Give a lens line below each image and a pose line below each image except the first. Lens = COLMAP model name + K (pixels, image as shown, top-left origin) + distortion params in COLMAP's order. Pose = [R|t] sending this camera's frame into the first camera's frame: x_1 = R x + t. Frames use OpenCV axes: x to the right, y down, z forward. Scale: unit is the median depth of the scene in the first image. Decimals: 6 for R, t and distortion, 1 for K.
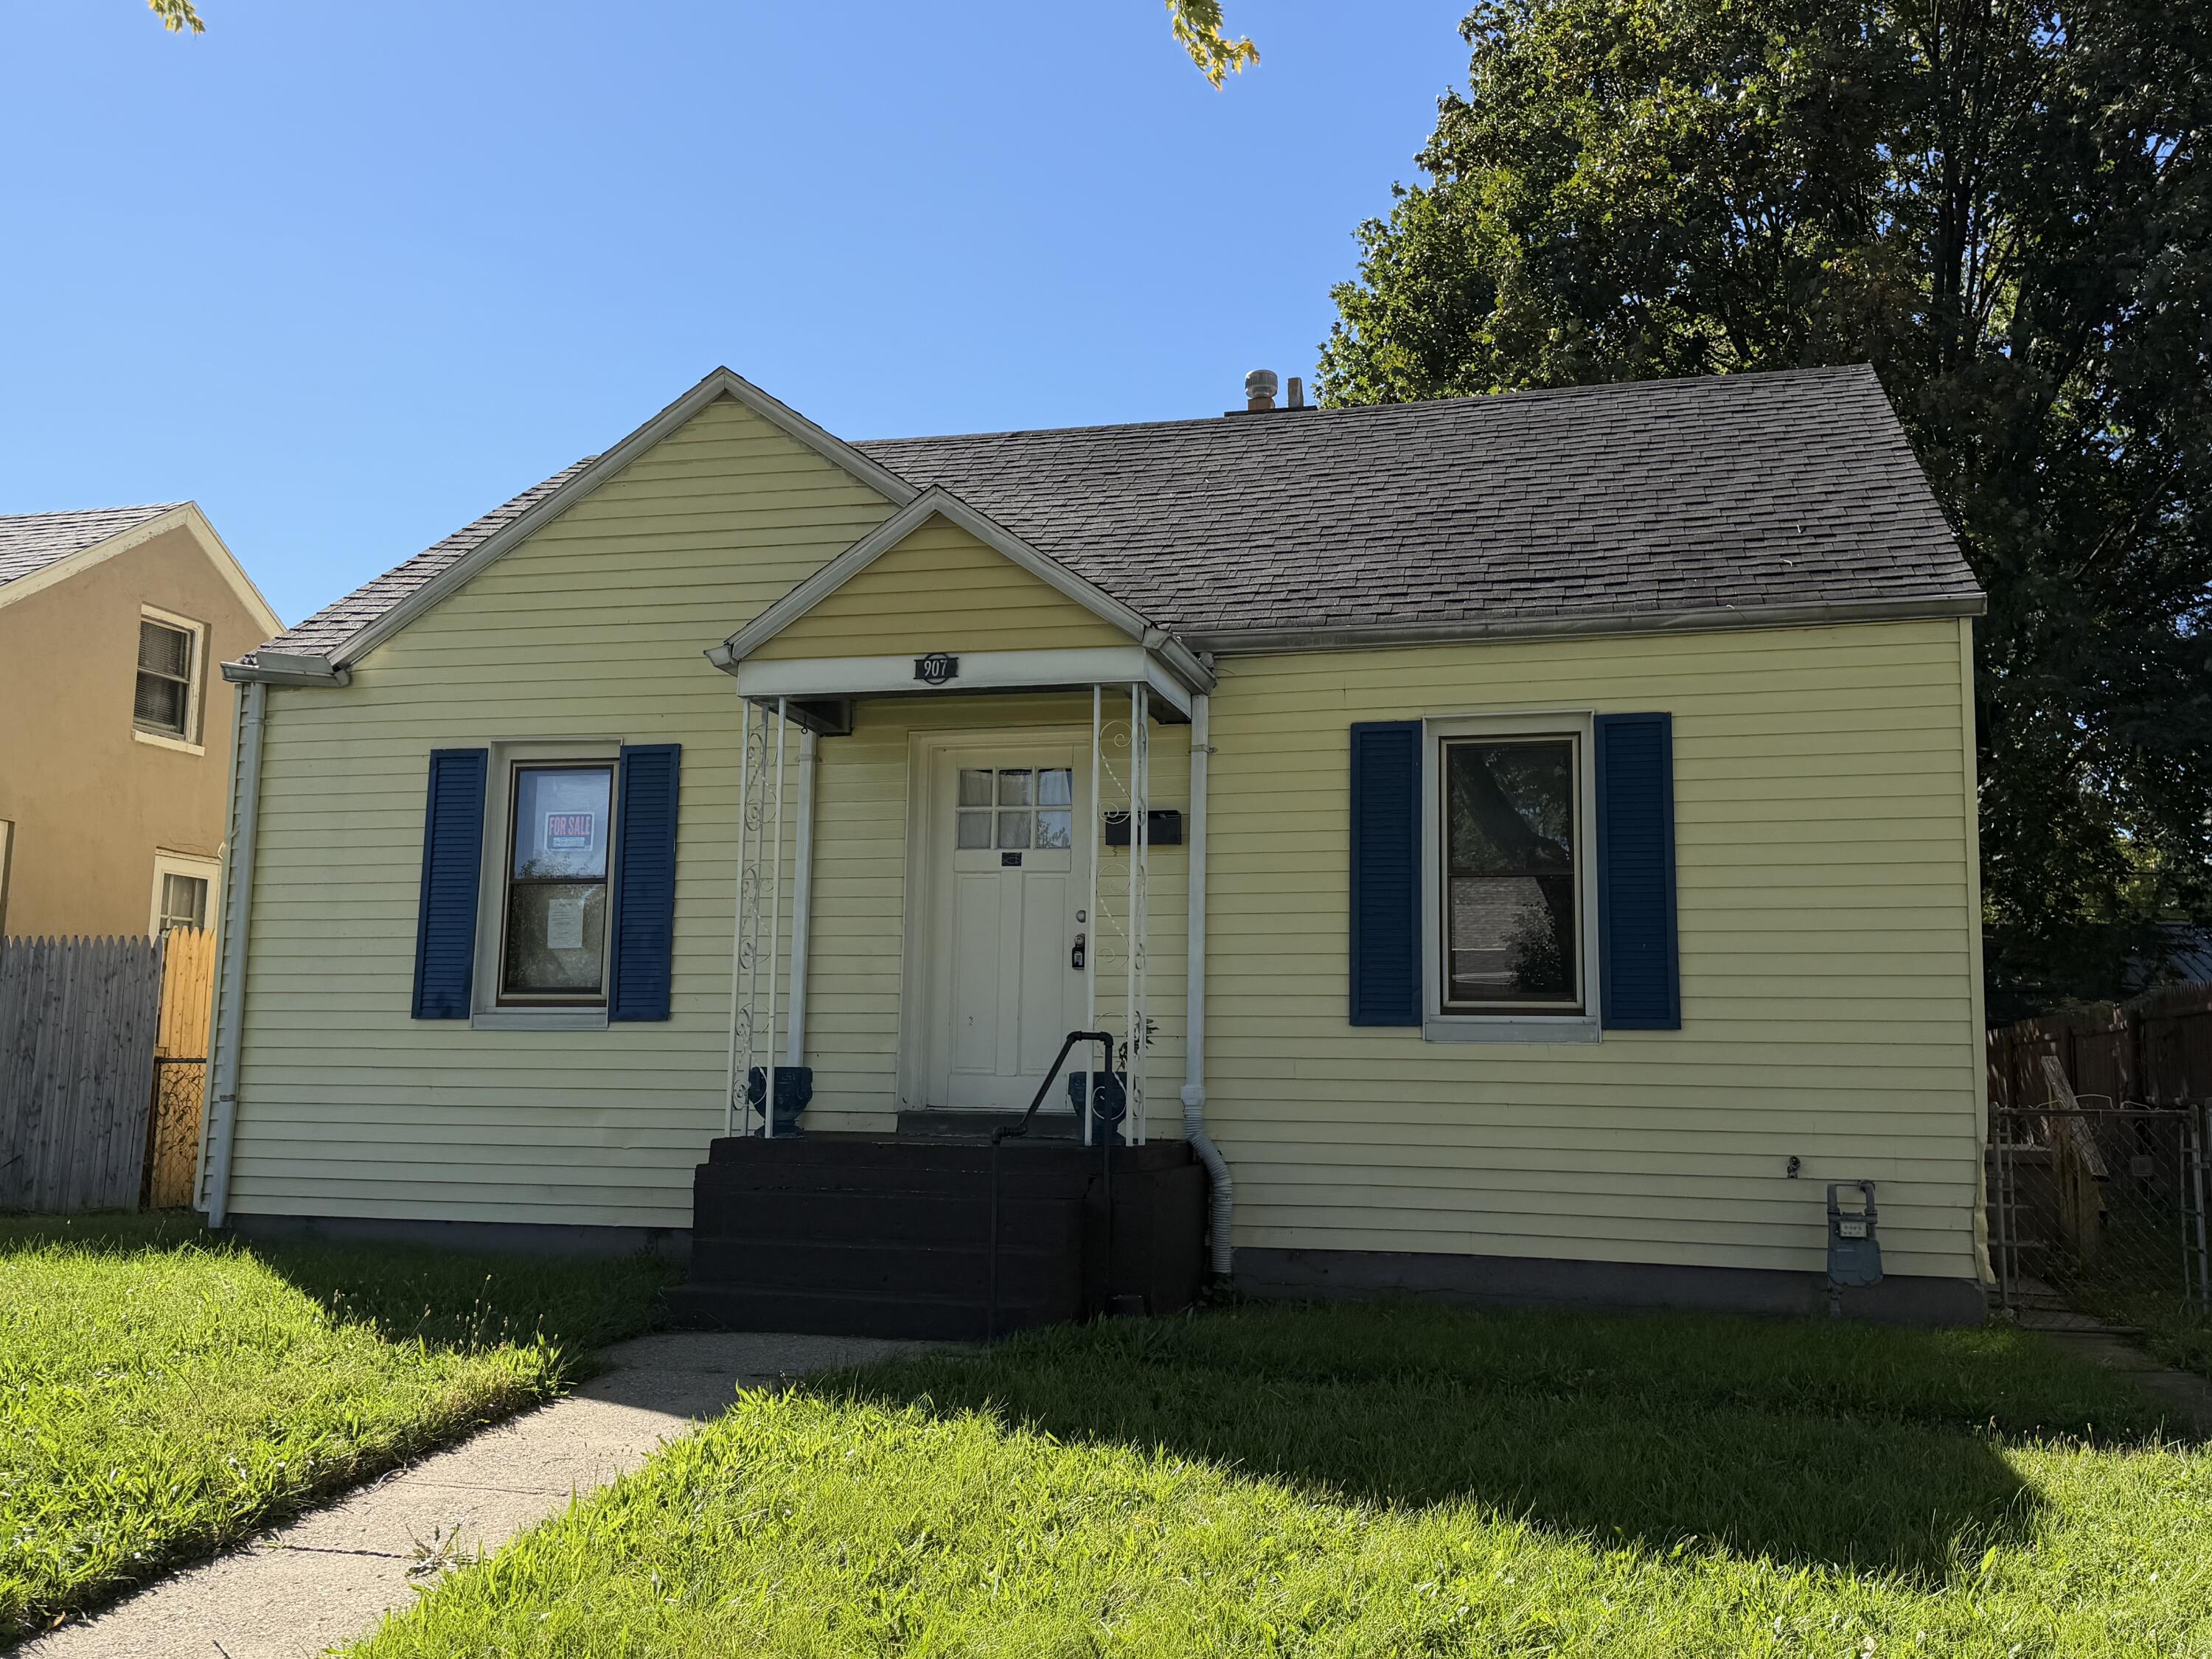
lens RADIAL K [[1960.6, 0, 1118.4], [0, 1960.6, 823.1], [0, 0, 1]] dist [0.084831, -0.087202]
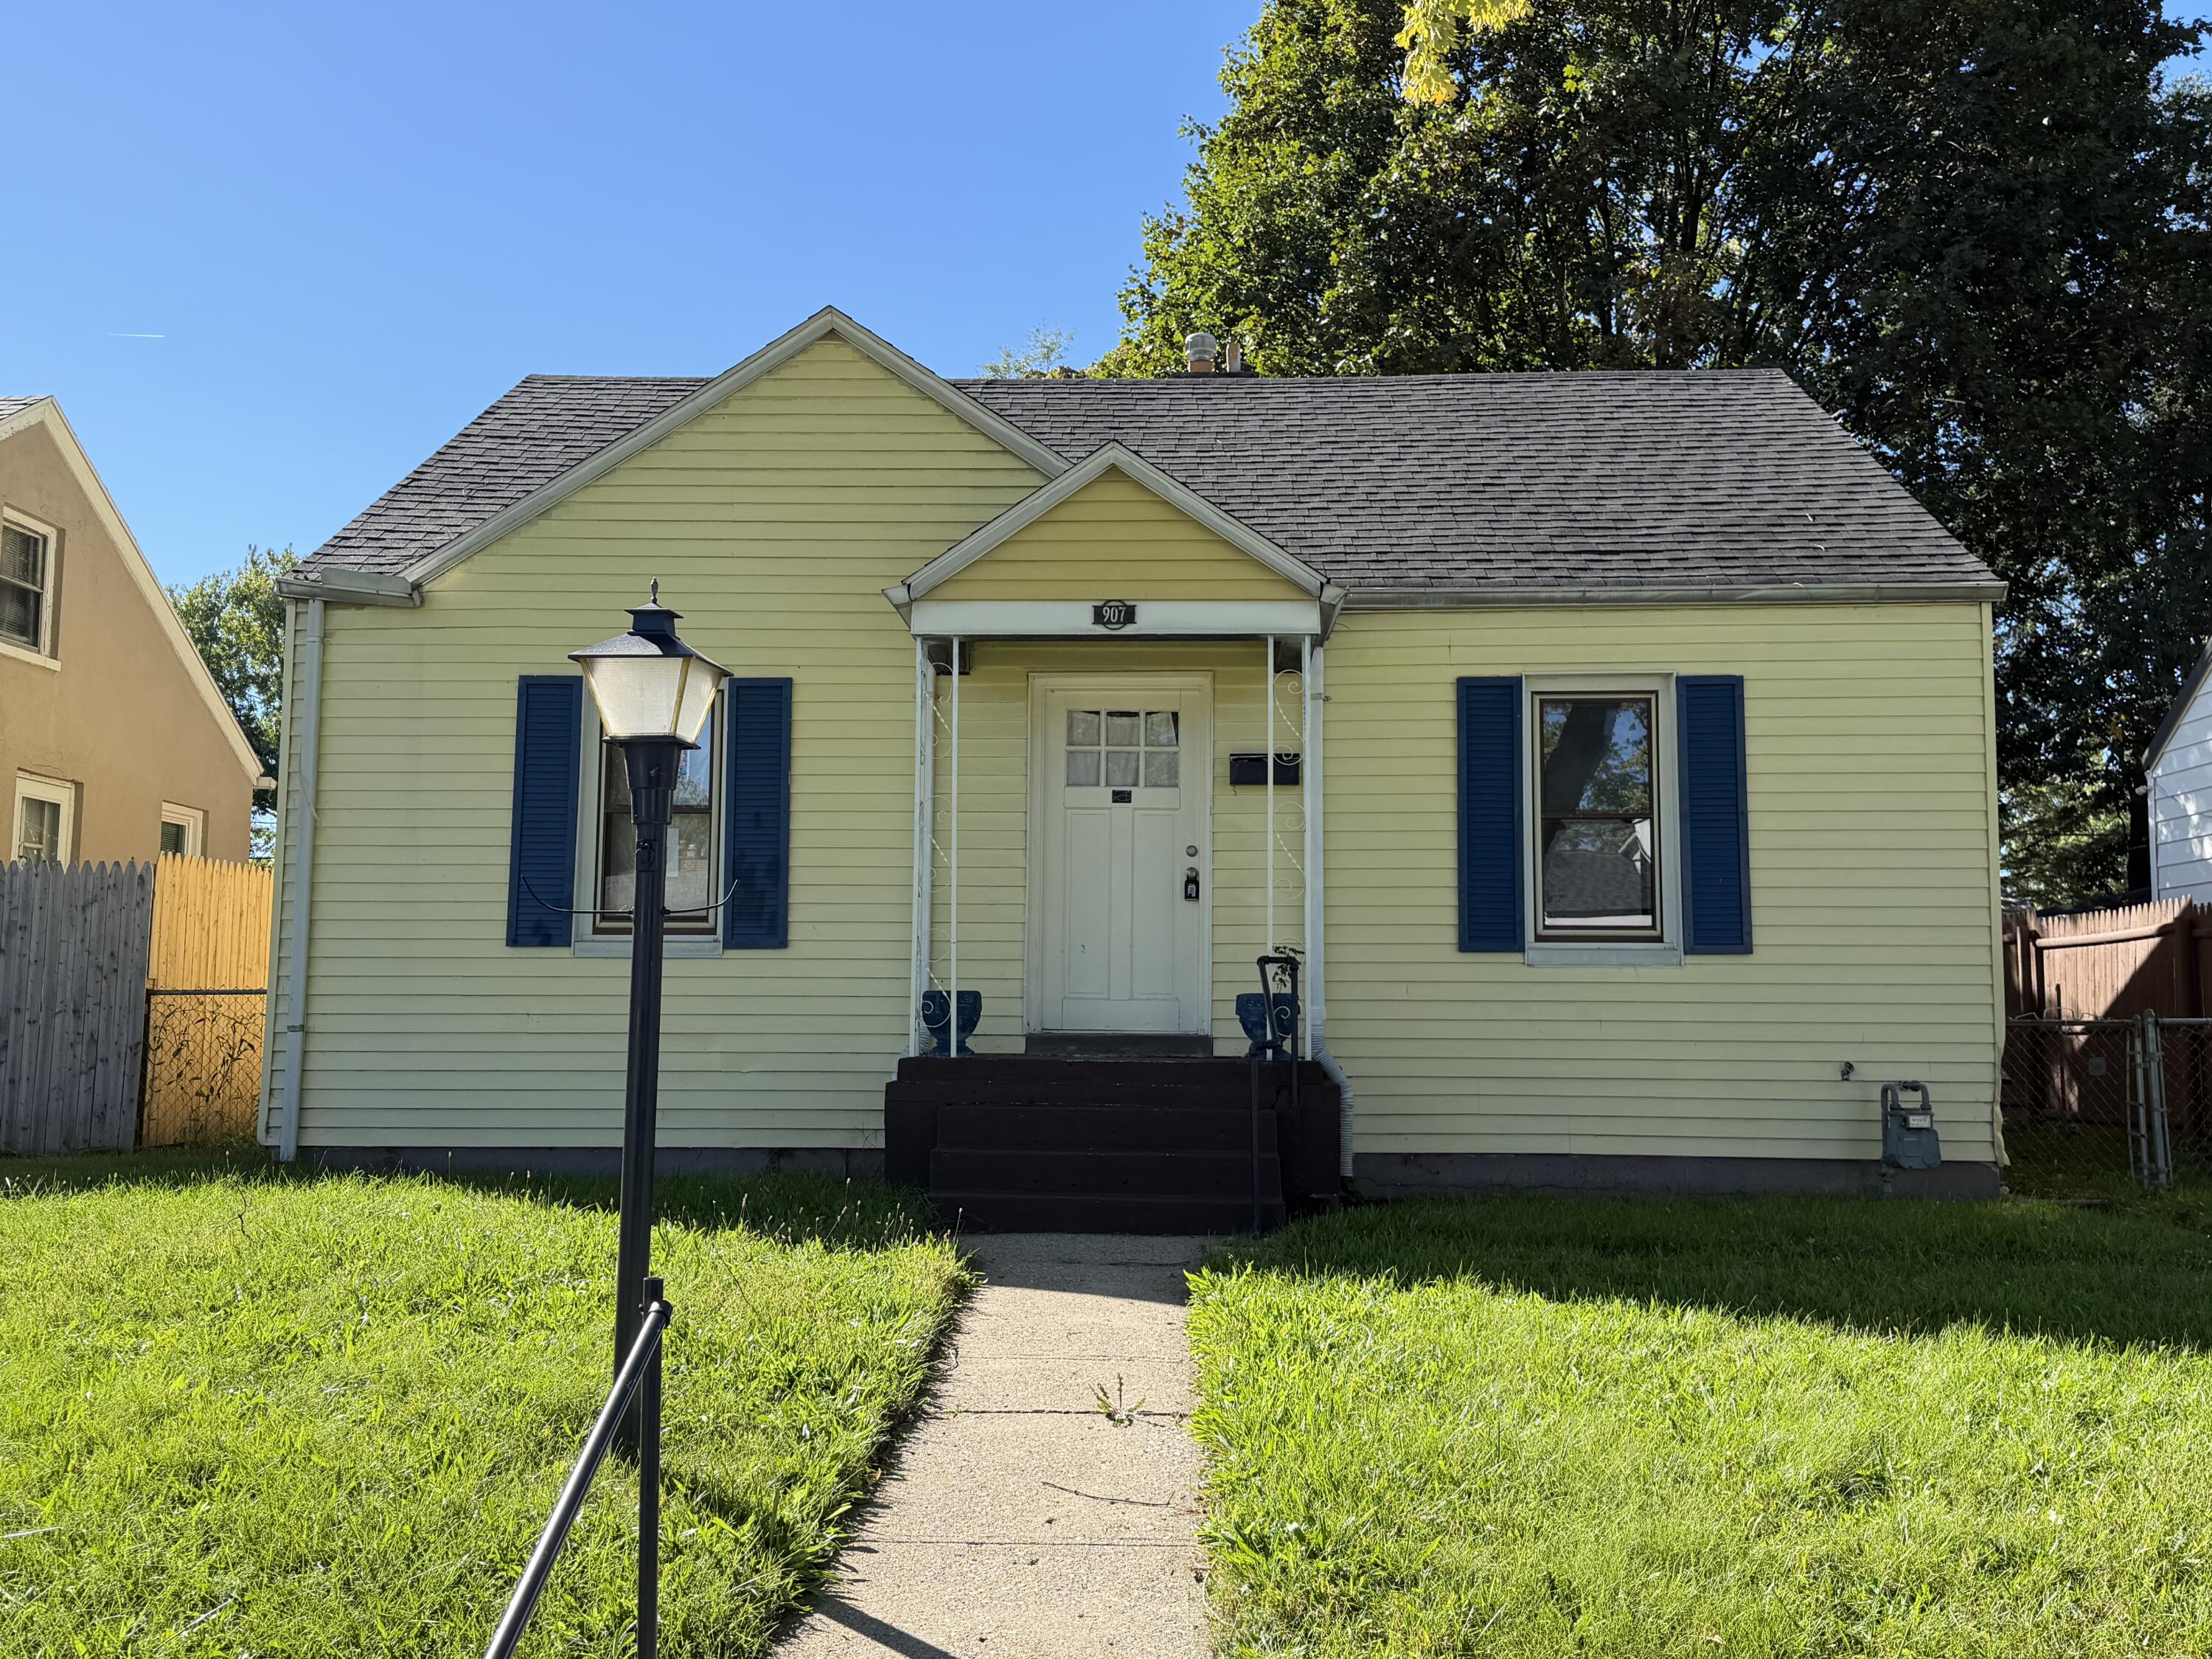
lens RADIAL K [[1960.6, 0, 1100.2], [0, 1960.6, 830.0], [0, 0, 1]] dist [0.084831, -0.087202]
pose [[0.975819, 0.012811, 0.218203, -0.296362], [-0.019585, 0.999390, 0.028910, 0.006208], [-0.217699, -0.032485, 0.975475, -0.029737]]
